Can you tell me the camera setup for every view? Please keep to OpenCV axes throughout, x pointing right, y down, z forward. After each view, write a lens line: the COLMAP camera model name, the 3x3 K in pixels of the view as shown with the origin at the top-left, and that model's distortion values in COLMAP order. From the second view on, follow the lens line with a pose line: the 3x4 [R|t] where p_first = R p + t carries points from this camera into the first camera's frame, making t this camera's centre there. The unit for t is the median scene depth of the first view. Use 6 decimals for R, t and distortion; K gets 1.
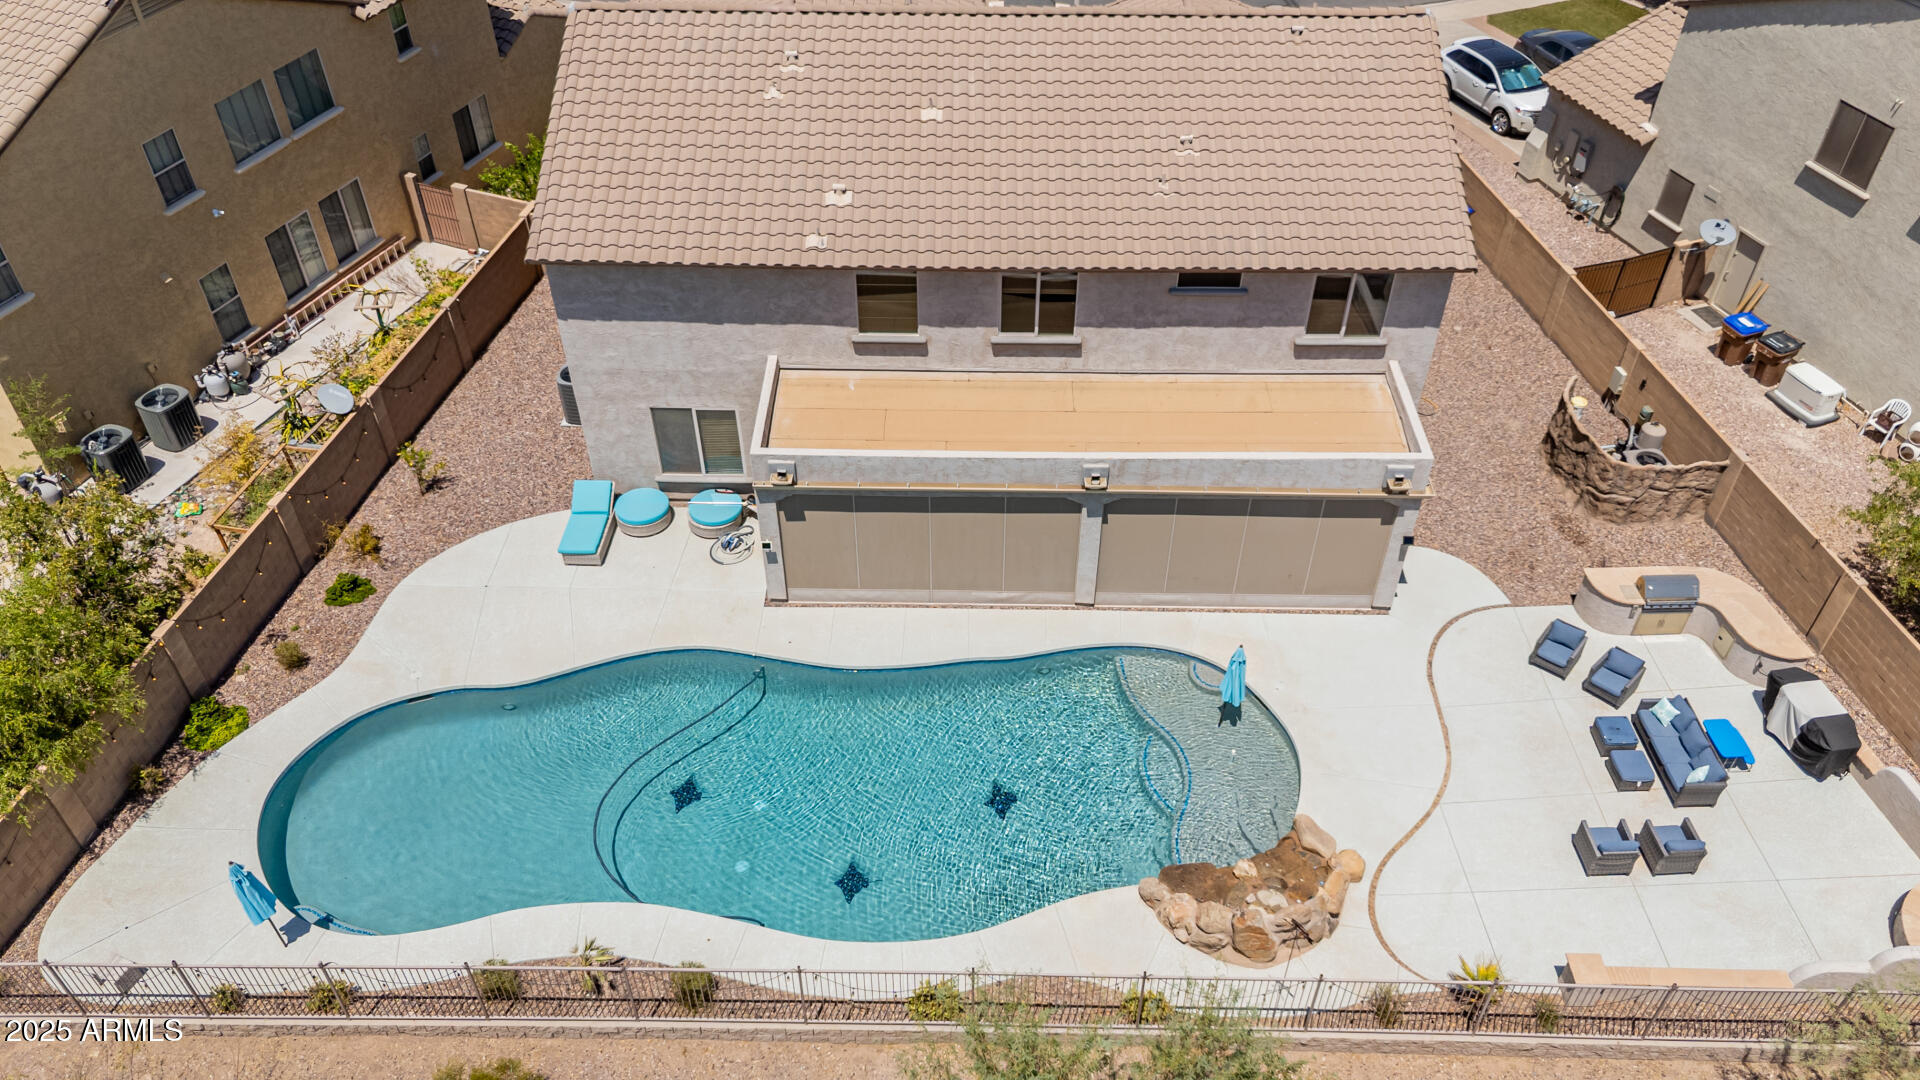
lens RADIAL K [[1392.2, 0, 960.0], [0, 1392.2, 540.0], [0, 0, 1]] dist [0.051868, -0.045888]
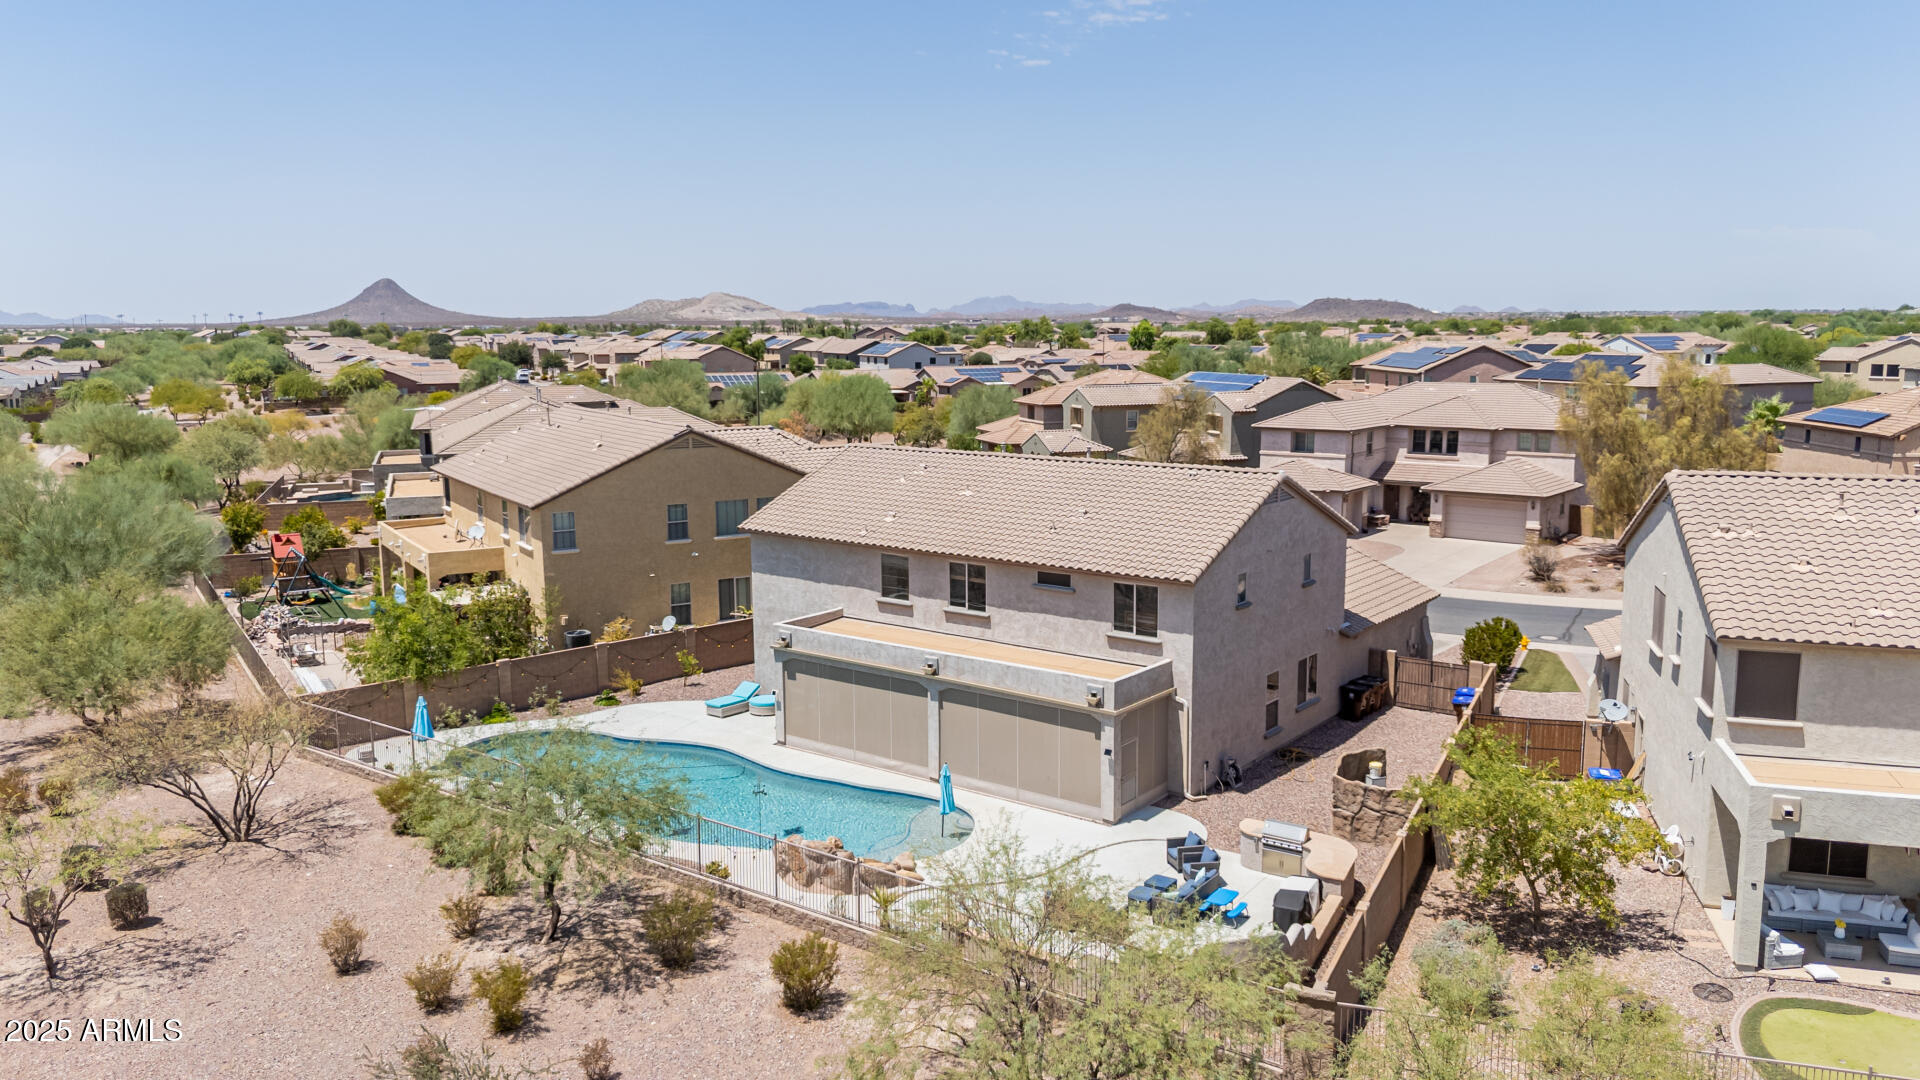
lens RADIAL K [[1416.9, 0, 957.5], [0, 1416.9, 538.6], [0, 0, 1]] dist [0.059295, -0.048165]
pose [[0.805723, 0.085811, -0.586043, 0.951253], [-0.394753, 0.815455, -0.423324, 0.456608], [0.441566, 0.572424, 0.690905, -0.152284]]
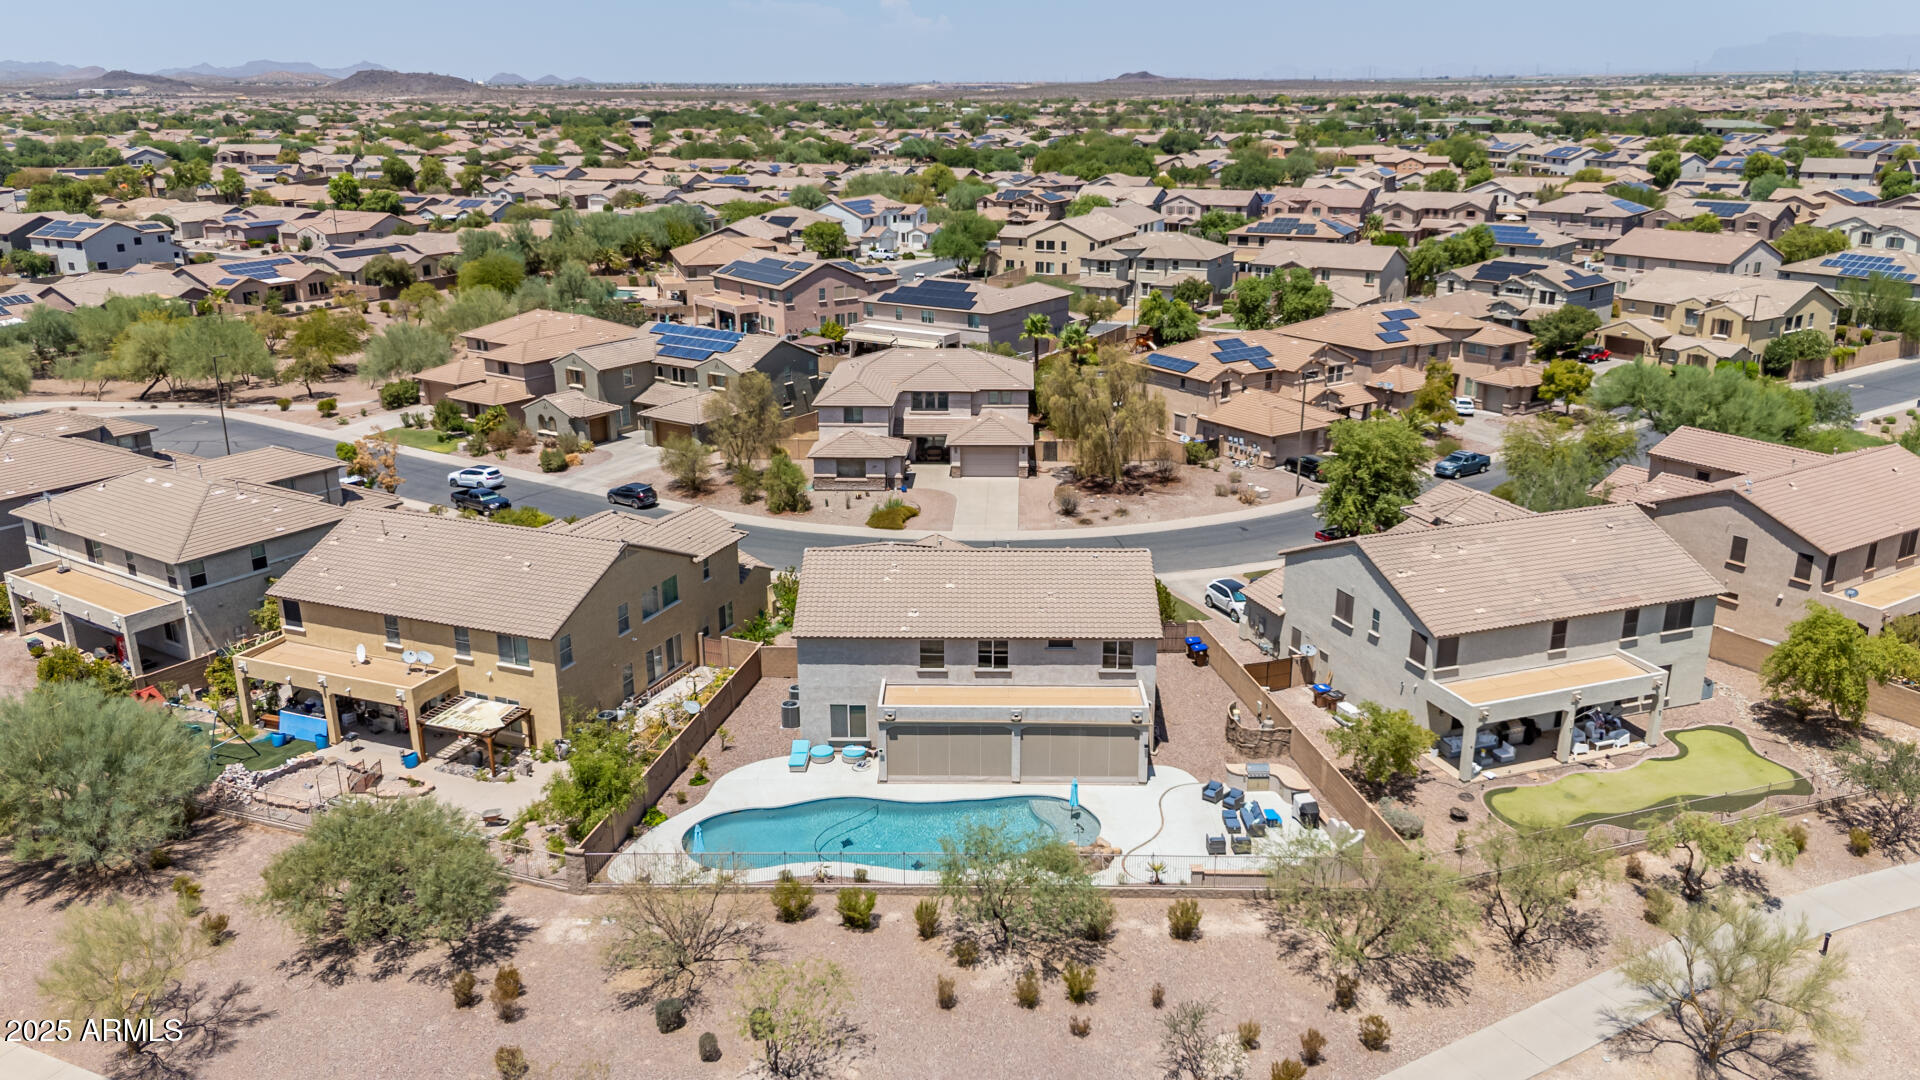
lens RADIAL K [[1416.9, 0, 957.5], [0, 1416.9, 538.6], [0, 0, 1]] dist [0.059295, -0.048165]
pose [[0.999986, -0.003894, -0.003636, 0.002460], [0.002027, 0.909248, -0.416251, 0.659675], [0.004927, 0.416237, 0.909243, -1.315221]]
